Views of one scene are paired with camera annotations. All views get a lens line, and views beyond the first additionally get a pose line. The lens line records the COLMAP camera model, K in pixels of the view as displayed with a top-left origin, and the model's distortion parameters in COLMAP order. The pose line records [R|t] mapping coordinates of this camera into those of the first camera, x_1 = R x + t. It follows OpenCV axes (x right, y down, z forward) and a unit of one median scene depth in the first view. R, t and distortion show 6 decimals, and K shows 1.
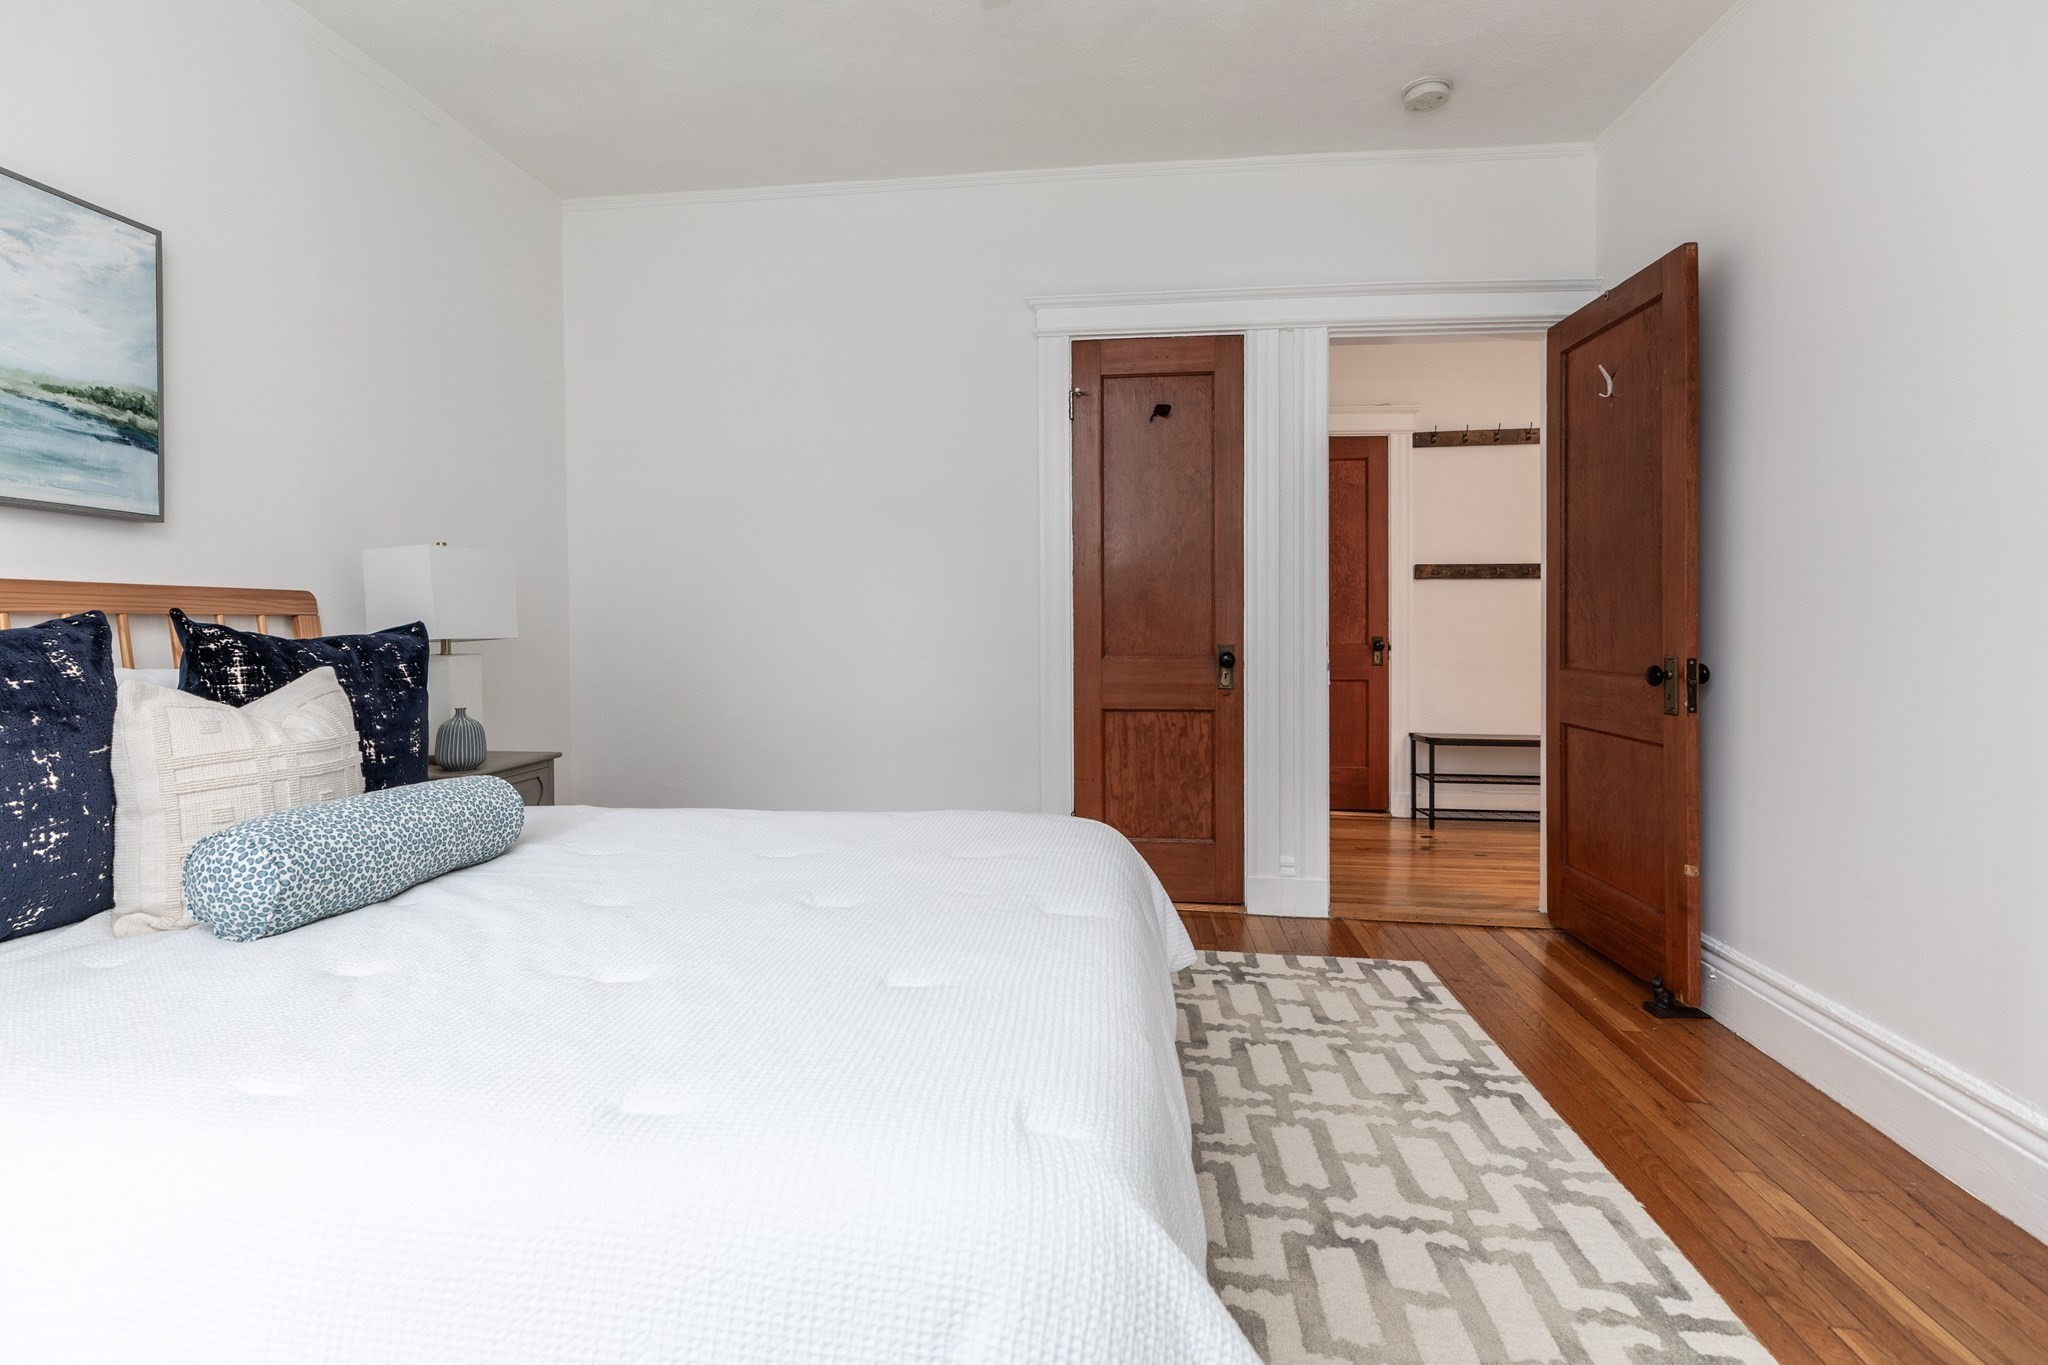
lens RADIAL K [[970.7, 0, 1009.3], [0, 970.7, 641.0], [0, 0, 1]] dist [0.008182, -0.000400]
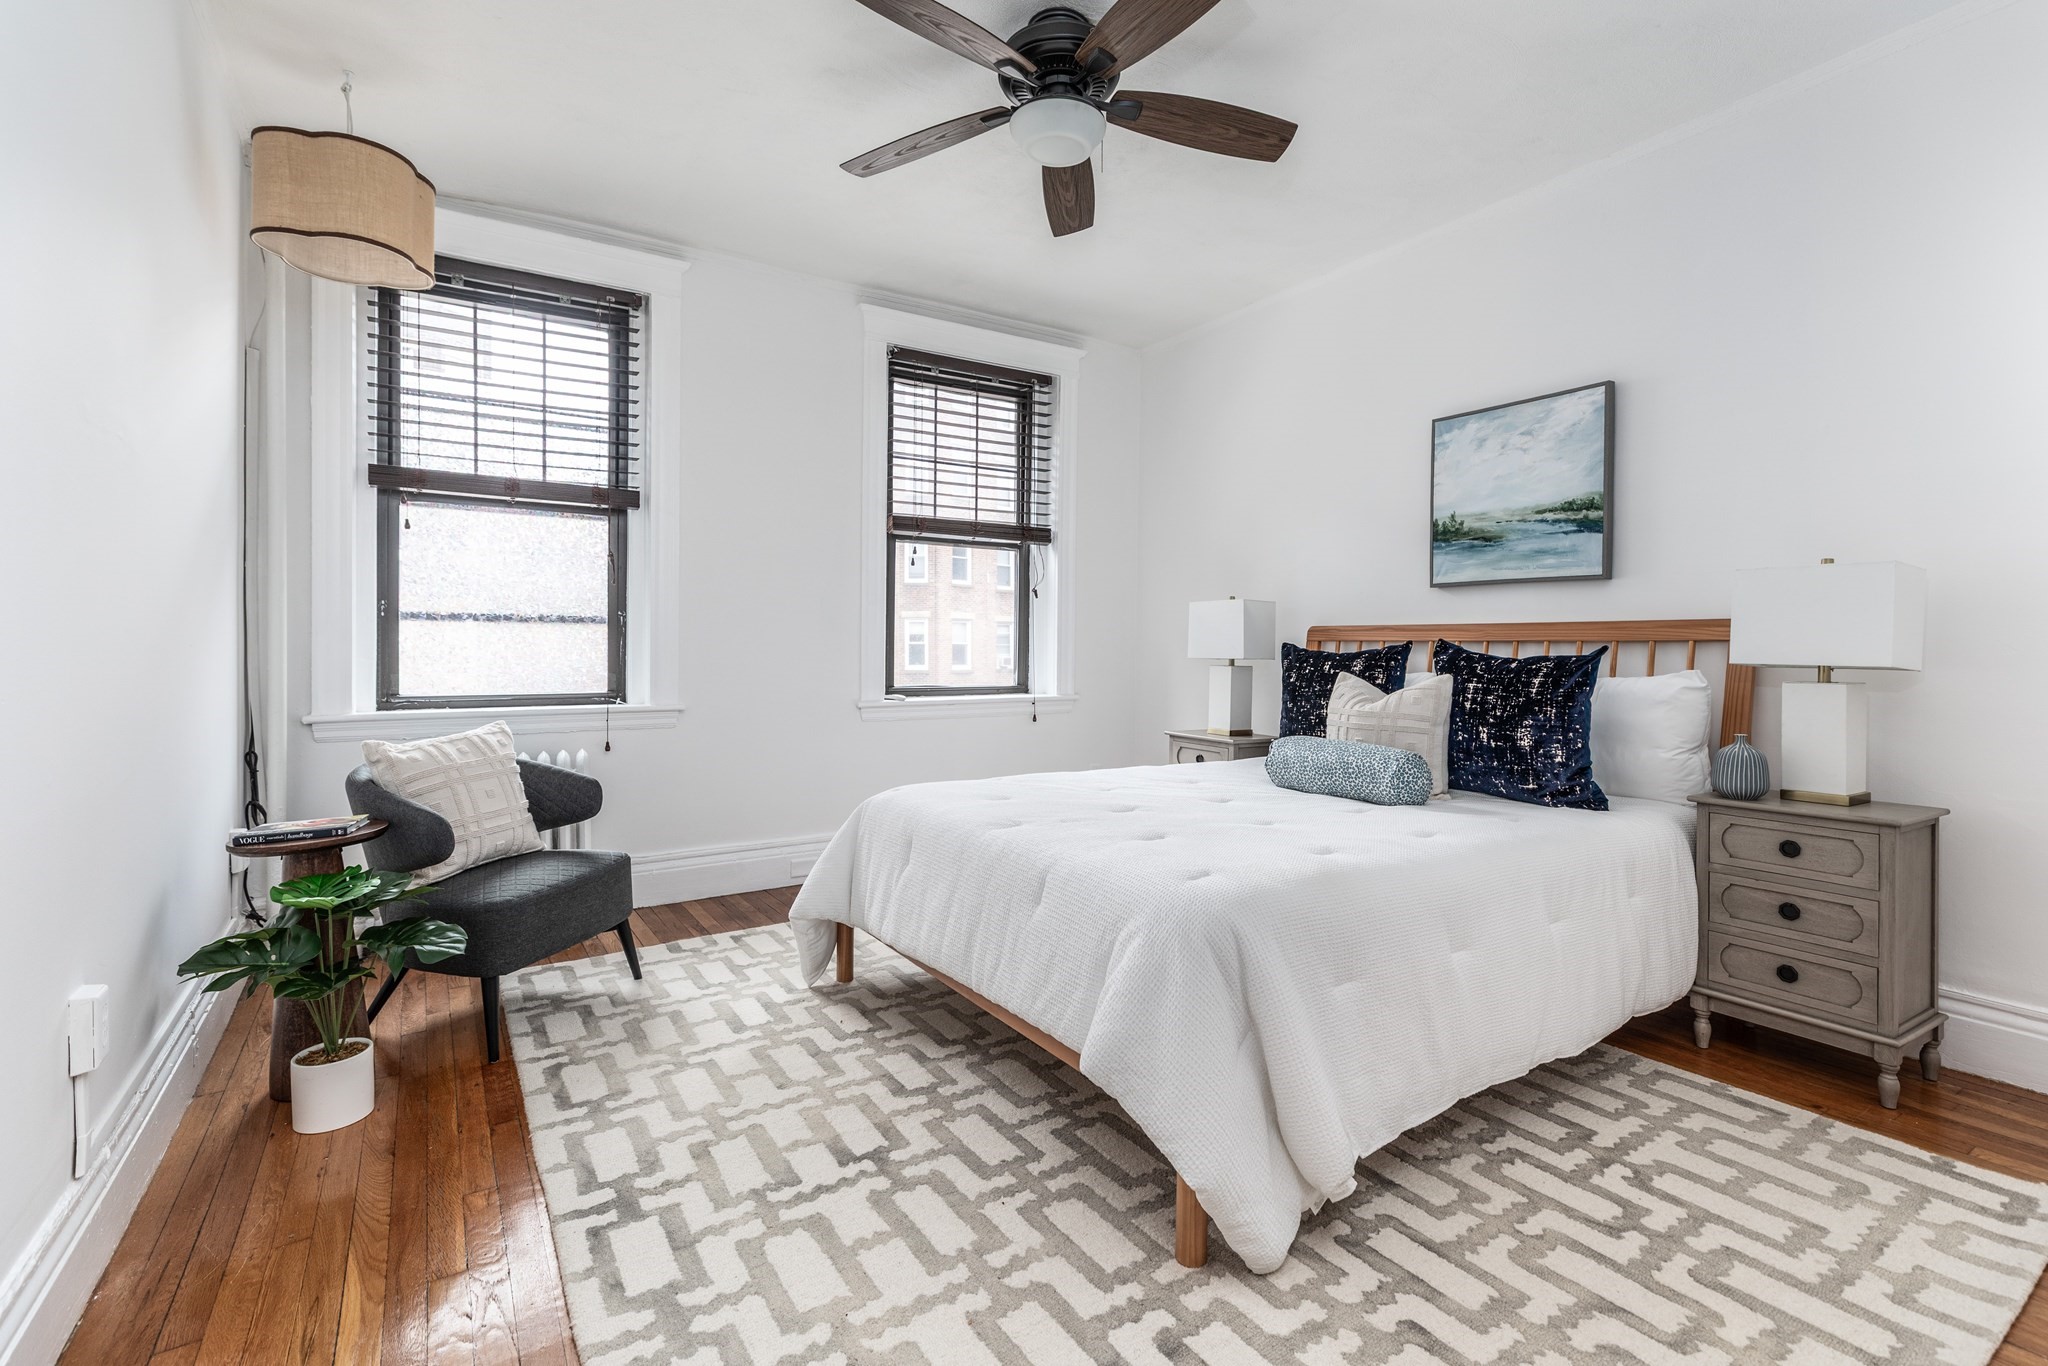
lens RADIAL K [[970.7, 0, 1014.0], [0, 970.7, 663.6], [0, 0, 1]] dist [0.008182, -0.000400]
pose [[-0.789662, 0.008165, -0.613488, 0.818462], [-0.014770, 0.999369, 0.032313, -0.031233], [0.613365, 0.034578, -0.789043, 1.796851]]
